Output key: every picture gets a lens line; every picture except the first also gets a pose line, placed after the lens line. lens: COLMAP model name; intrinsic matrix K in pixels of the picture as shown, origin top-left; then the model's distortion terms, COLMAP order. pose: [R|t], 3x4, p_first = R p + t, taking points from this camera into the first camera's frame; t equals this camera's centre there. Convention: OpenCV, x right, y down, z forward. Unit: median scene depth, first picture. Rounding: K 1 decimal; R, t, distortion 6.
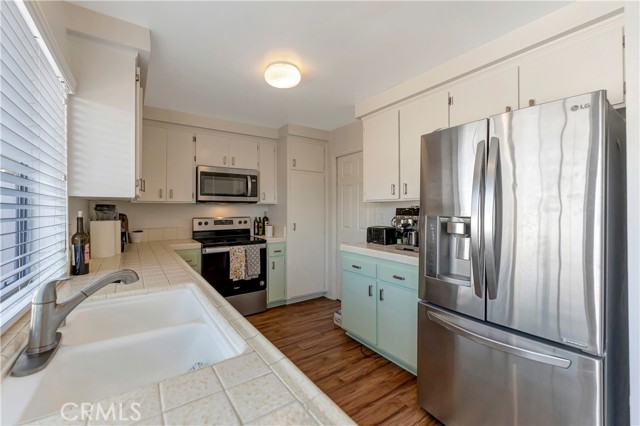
lens RADIAL K [[269.3, 0, 318.7], [0, 269.3, 208.4], [0, 0, 1]] dist [0.001994, 0.000020]
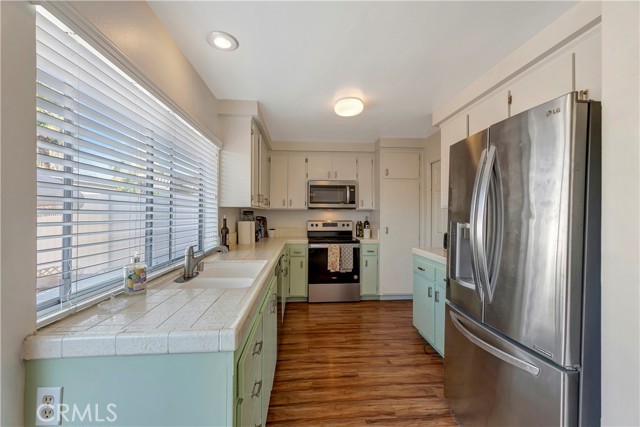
lens RADIAL K [[269.3, 0, 323.9], [0, 269.3, 214.6], [0, 0, 1]] dist [0.001994, 0.000020]
pose [[0.867480, 0.006620, -0.497427, 0.262169], [-0.002924, 0.999962, 0.008209, -0.005077], [0.497463, -0.005667, 0.867467, -0.093073]]
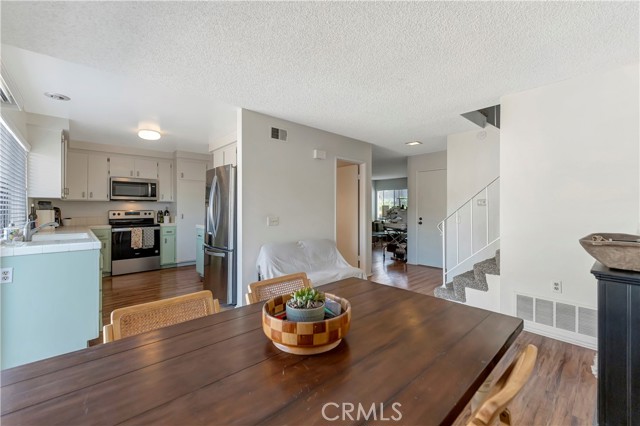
lens RADIAL K [[269.3, 0, 324.7], [0, 269.3, 208.4], [0, 0, 1]] dist [0.001994, 0.000020]
pose [[0.989887, 0.001106, 0.141853, 0.563974], [-0.001666, 0.999991, 0.003832, 0.016627], [-0.141848, -0.004030, 0.989880, -0.736213]]
